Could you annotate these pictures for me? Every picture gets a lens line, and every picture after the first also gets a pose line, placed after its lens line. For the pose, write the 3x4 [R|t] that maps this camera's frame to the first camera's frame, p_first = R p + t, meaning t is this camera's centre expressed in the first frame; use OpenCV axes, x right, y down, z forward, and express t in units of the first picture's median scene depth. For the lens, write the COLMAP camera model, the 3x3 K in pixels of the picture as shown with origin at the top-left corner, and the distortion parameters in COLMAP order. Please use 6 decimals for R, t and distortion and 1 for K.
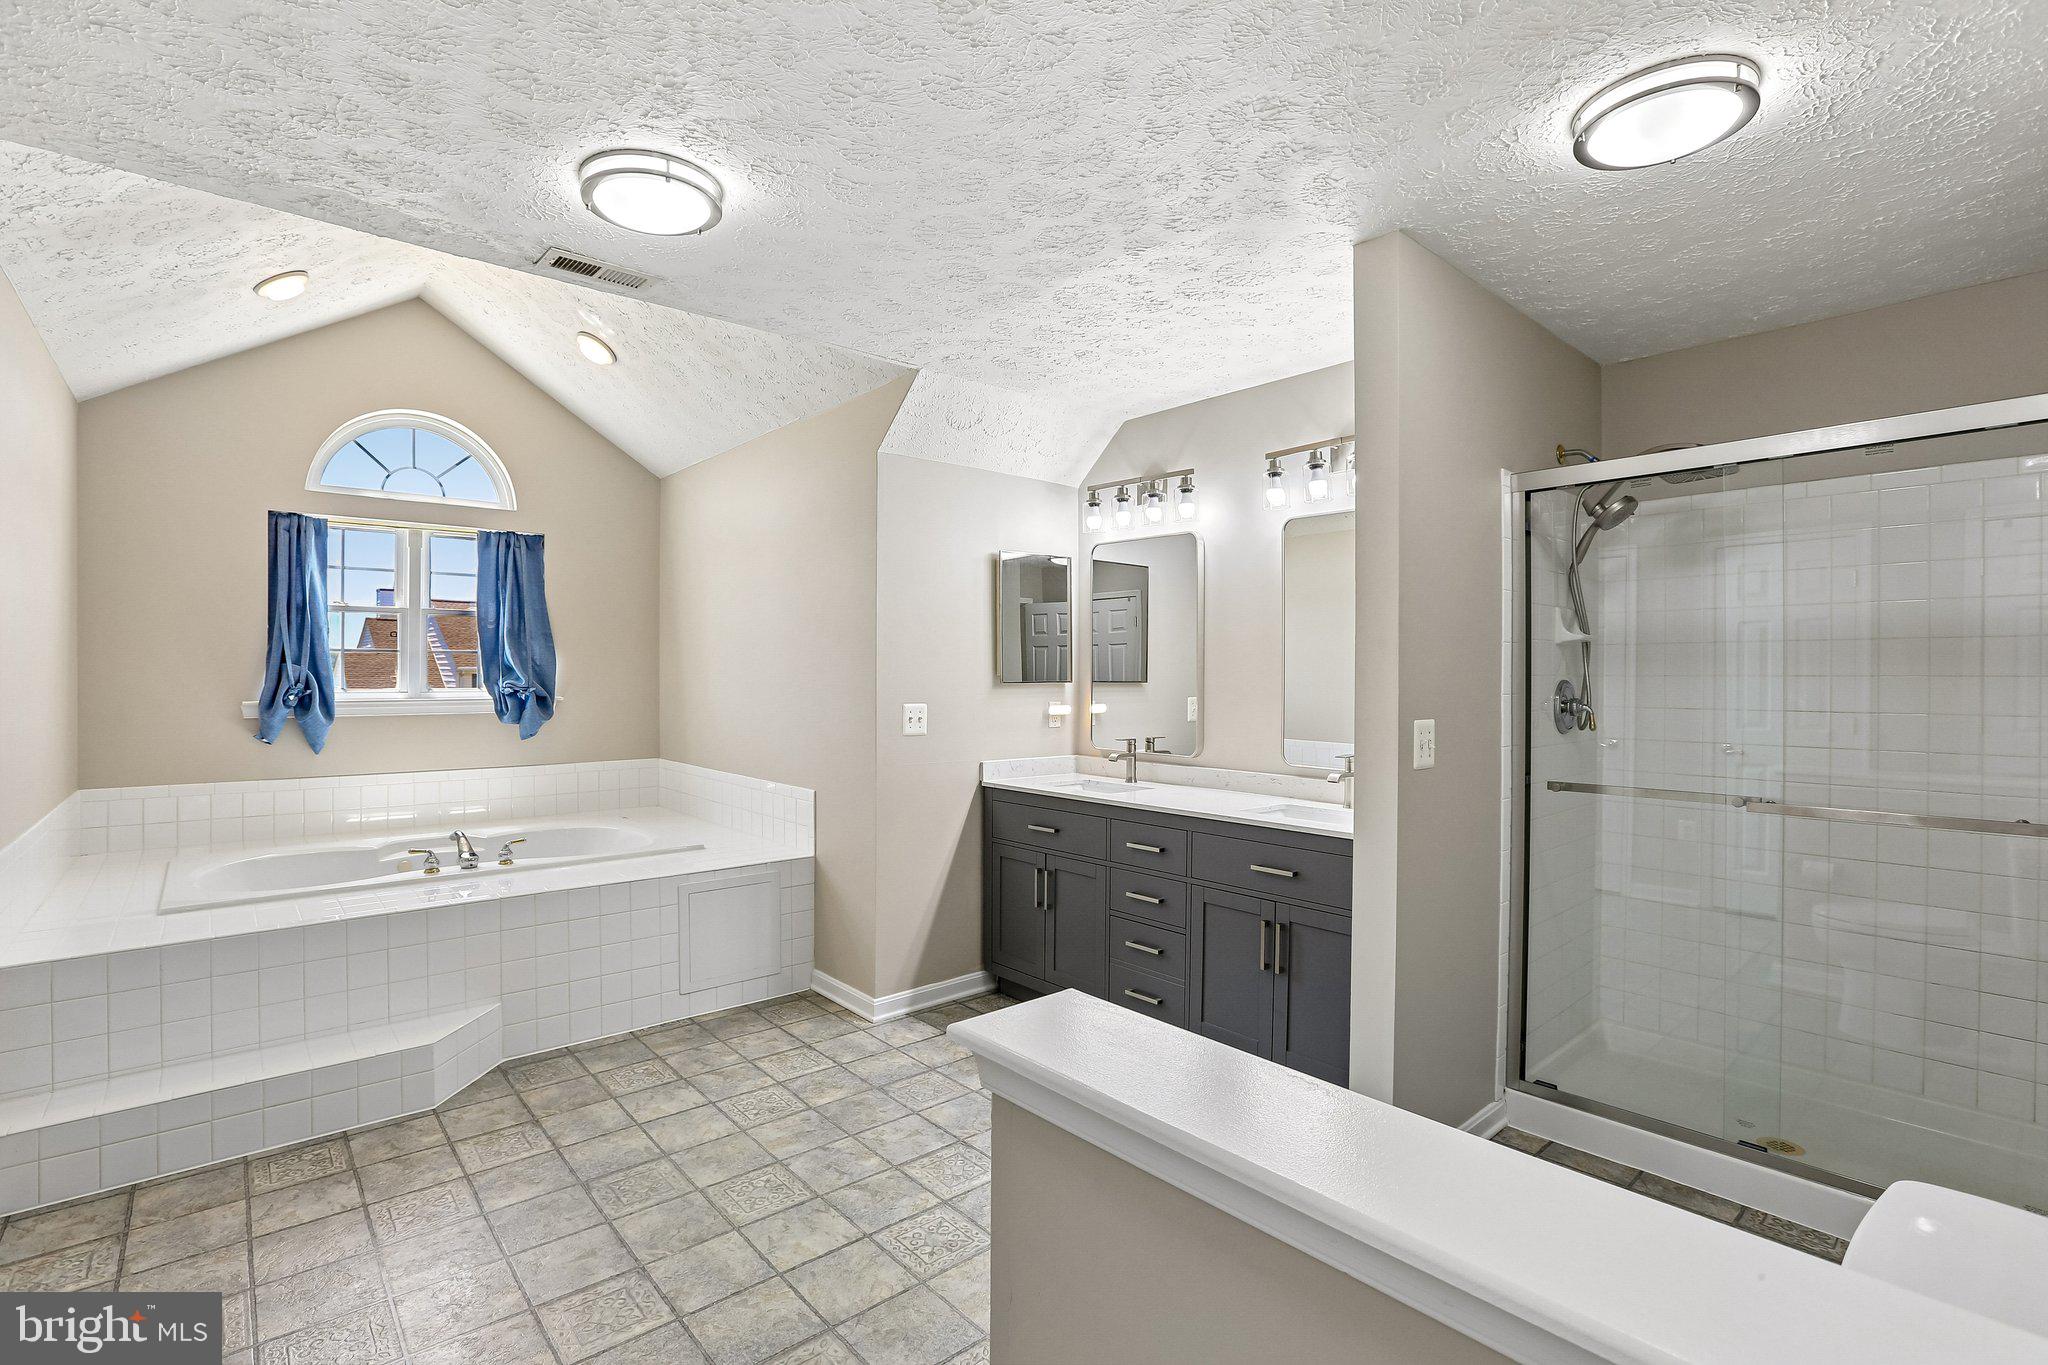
lens RADIAL K [[944.0, 0, 1016.7], [0, 944.0, 673.8], [0, 0, 1]] dist [-0.050522, 0.025815]
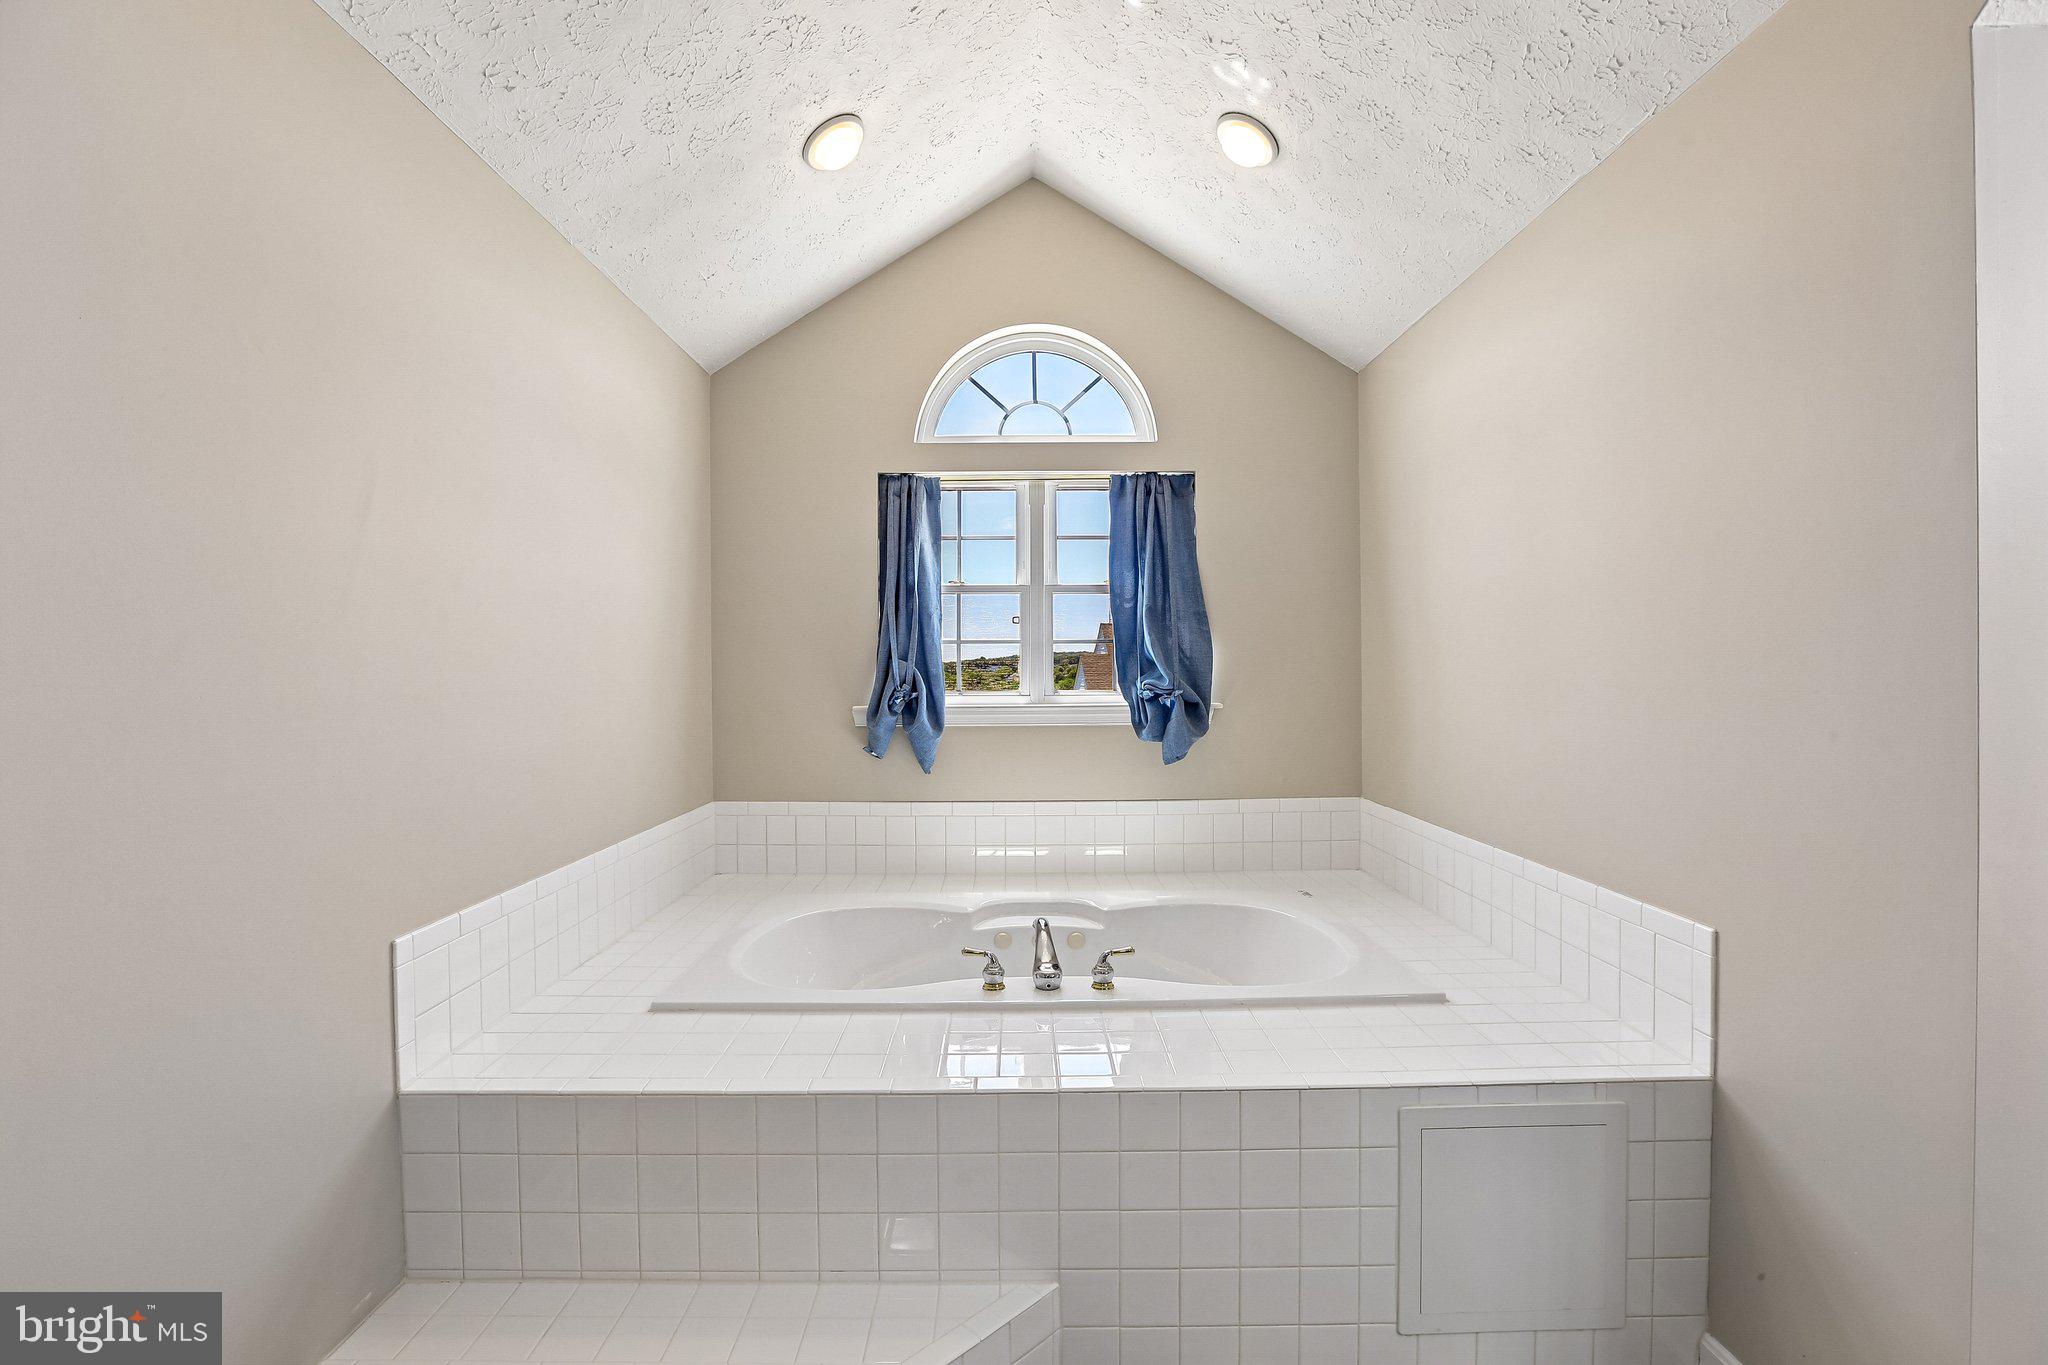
lens RADIAL K [[944.0, 0, 1016.7], [0, 944.0, 673.8], [0, 0, 1]] dist [-0.050522, 0.025815]
pose [[0.753496, -0.005766, -0.657427, -0.160507], [0.007960, 0.999968, 0.000353, 0.001770], [0.657404, -0.005499, 0.753518, 0.424206]]
